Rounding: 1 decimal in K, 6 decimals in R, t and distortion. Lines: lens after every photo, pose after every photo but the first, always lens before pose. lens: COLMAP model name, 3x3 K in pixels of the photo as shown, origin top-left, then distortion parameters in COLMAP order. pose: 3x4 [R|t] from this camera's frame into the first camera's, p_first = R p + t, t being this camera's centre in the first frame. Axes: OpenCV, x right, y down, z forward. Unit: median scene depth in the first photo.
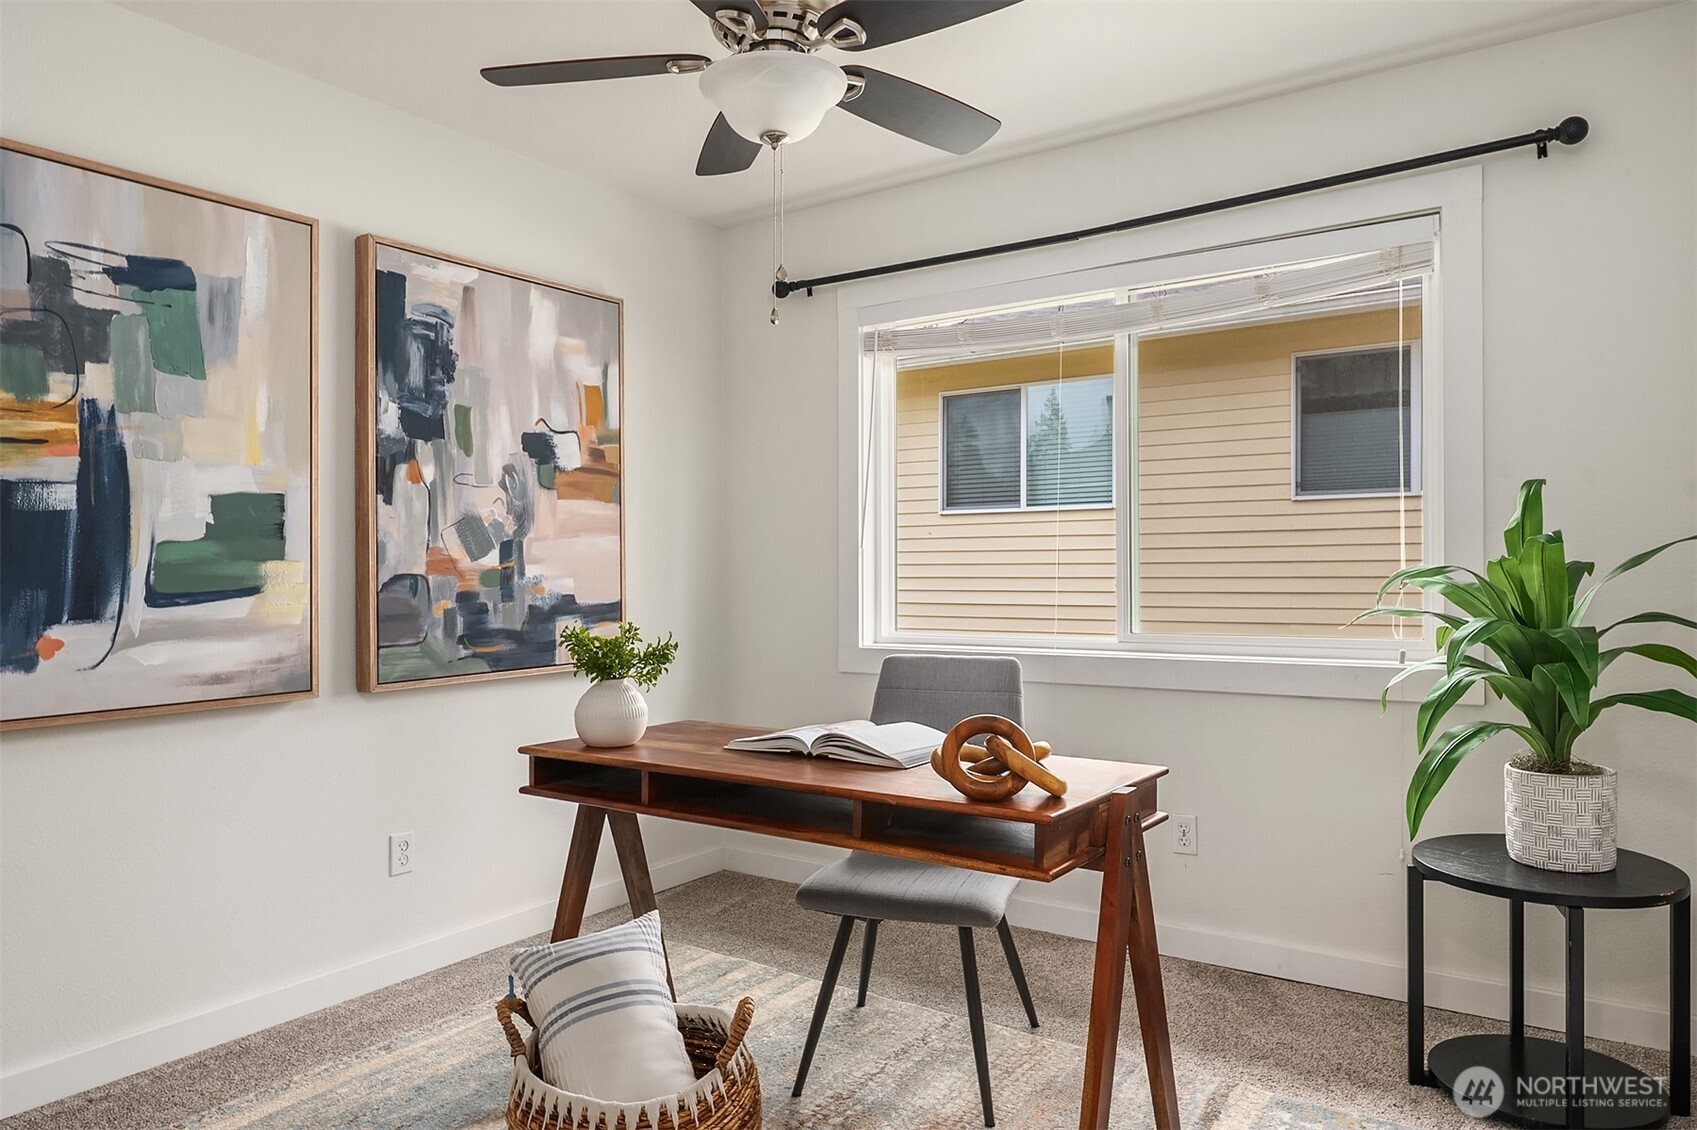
lens RADIAL K [[1091.6, 0, 848.5], [0, 1091.6, 565.0], [0, 0, 1]] dist [-0.007999, -0.003304]
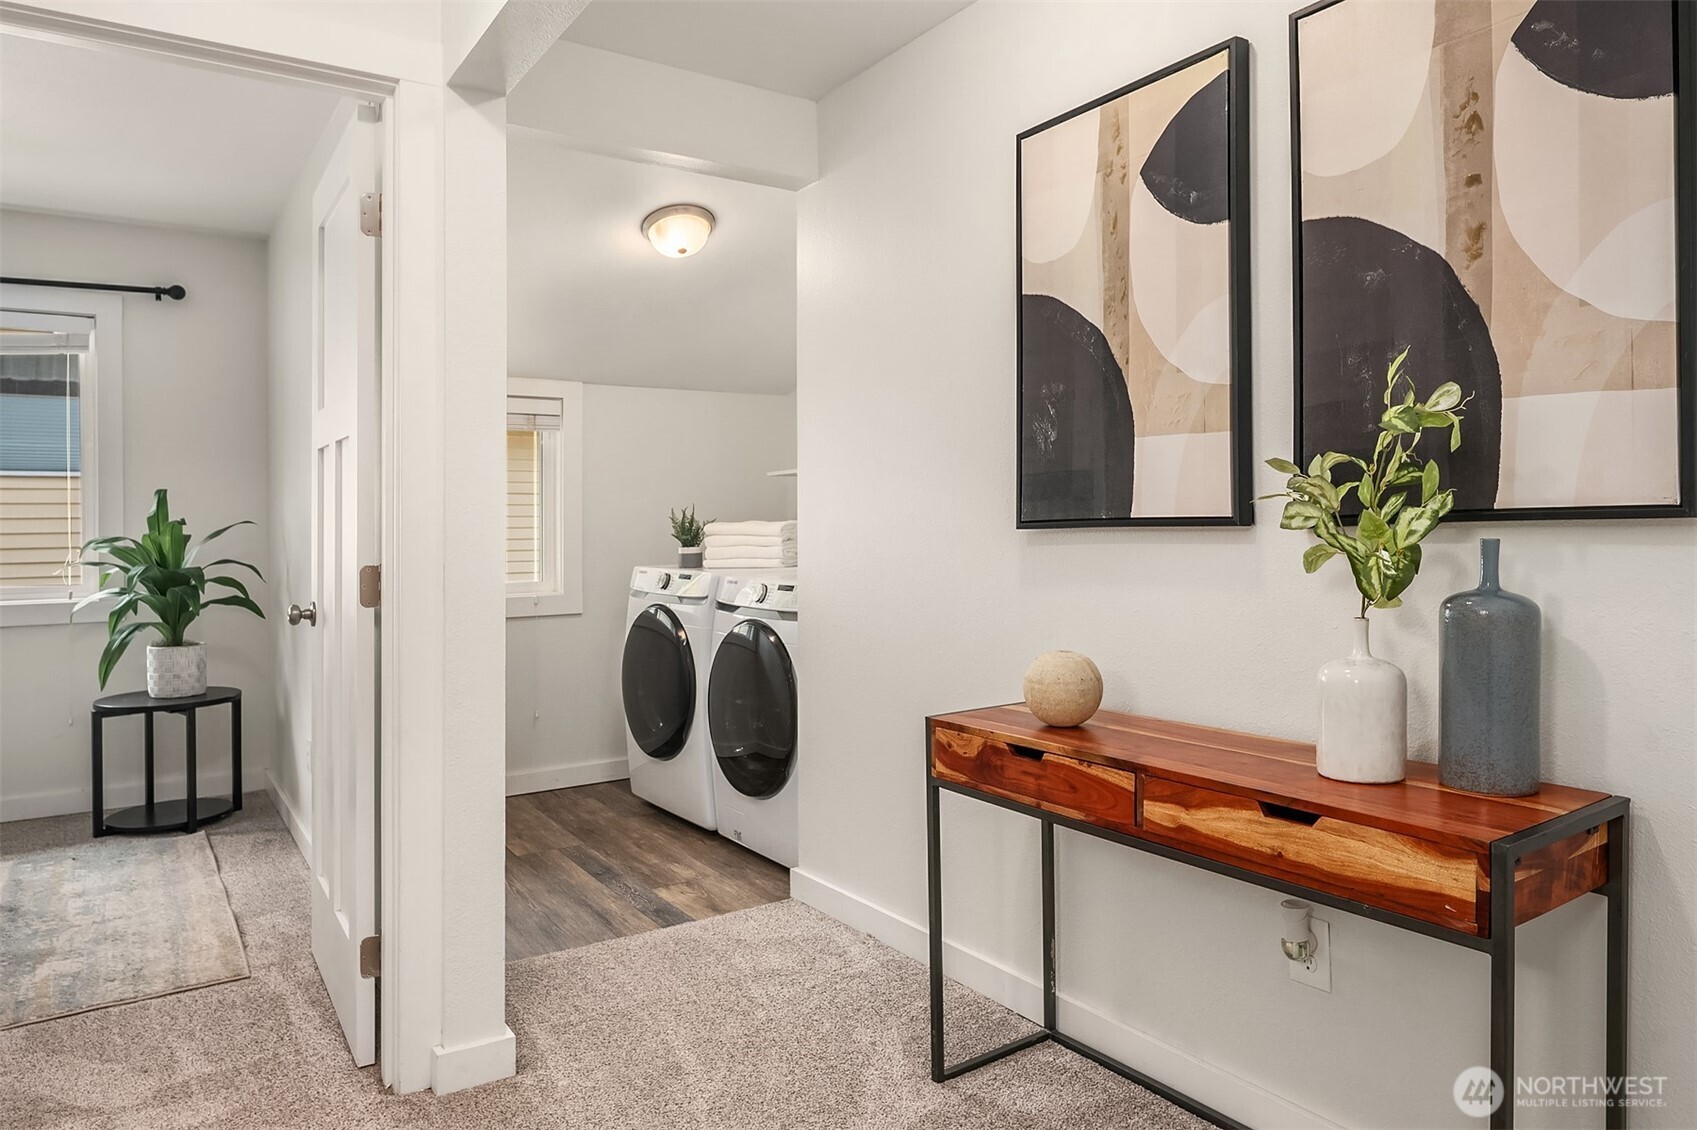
lens RADIAL K [[1093.3, 0, 852.4], [0, 1093.3, 524.1], [0, 0, 1]] dist [-0.007065, -0.002191]
pose [[0.374564, -0.006078, 0.927181, -0.668092], [0.010113, 0.999946, 0.002469, -0.013928], [-0.927146, 0.008452, 0.374605, -0.805426]]
